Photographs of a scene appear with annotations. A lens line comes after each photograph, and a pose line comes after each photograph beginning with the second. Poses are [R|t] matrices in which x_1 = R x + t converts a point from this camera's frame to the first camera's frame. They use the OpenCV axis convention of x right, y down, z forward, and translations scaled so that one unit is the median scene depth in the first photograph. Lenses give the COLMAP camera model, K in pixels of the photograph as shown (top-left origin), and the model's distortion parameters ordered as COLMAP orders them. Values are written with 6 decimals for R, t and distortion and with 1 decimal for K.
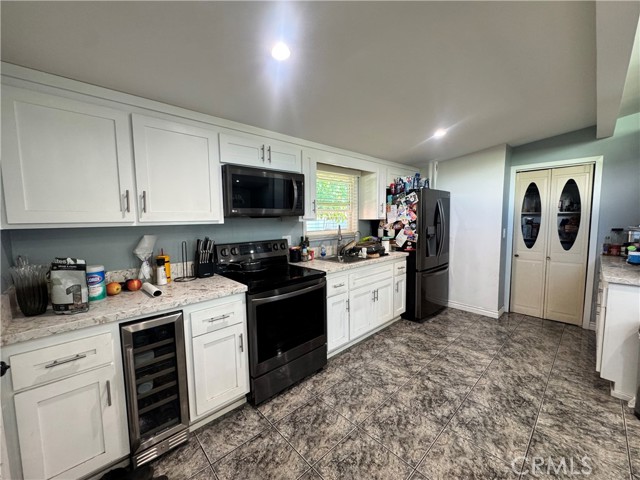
lens RADIAL K [[255.4, 0, 320.0], [0, 255.4, 240.0], [0, 0, 1]] dist [-0.006642, -0.000085]
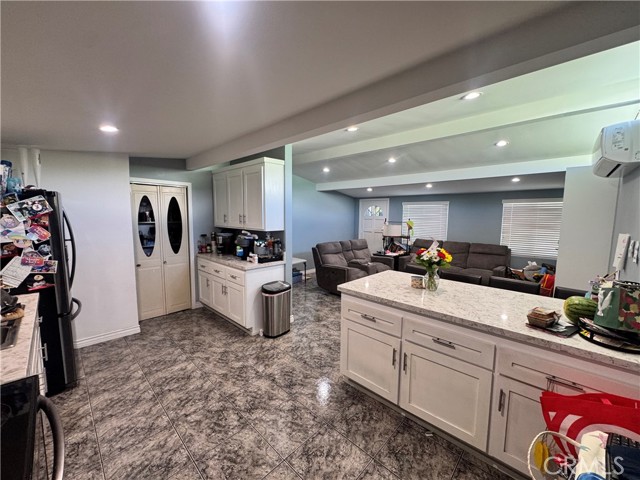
lens RADIAL K [[255.4, 0, 320.0], [0, 255.4, 240.0], [0, 0, 1]] dist [-0.006642, -0.000085]
pose [[-0.061290, -0.084161, 0.994565, -0.393682], [0.081343, 0.992703, 0.089016, -0.101487], [-0.994800, 0.086356, -0.053997, 0.456649]]
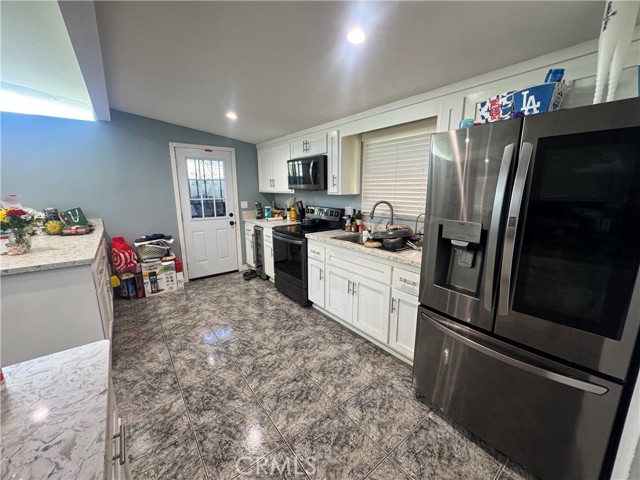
lens RADIAL K [[255.4, 0, 320.0], [0, 255.4, 240.0], [0, 0, 1]] dist [-0.006642, -0.000085]
pose [[-0.091074, 0.213884, -0.972604, 1.147642], [-0.082543, 0.971681, 0.221410, -0.127311], [0.992417, 0.100446, -0.070841, 1.071143]]
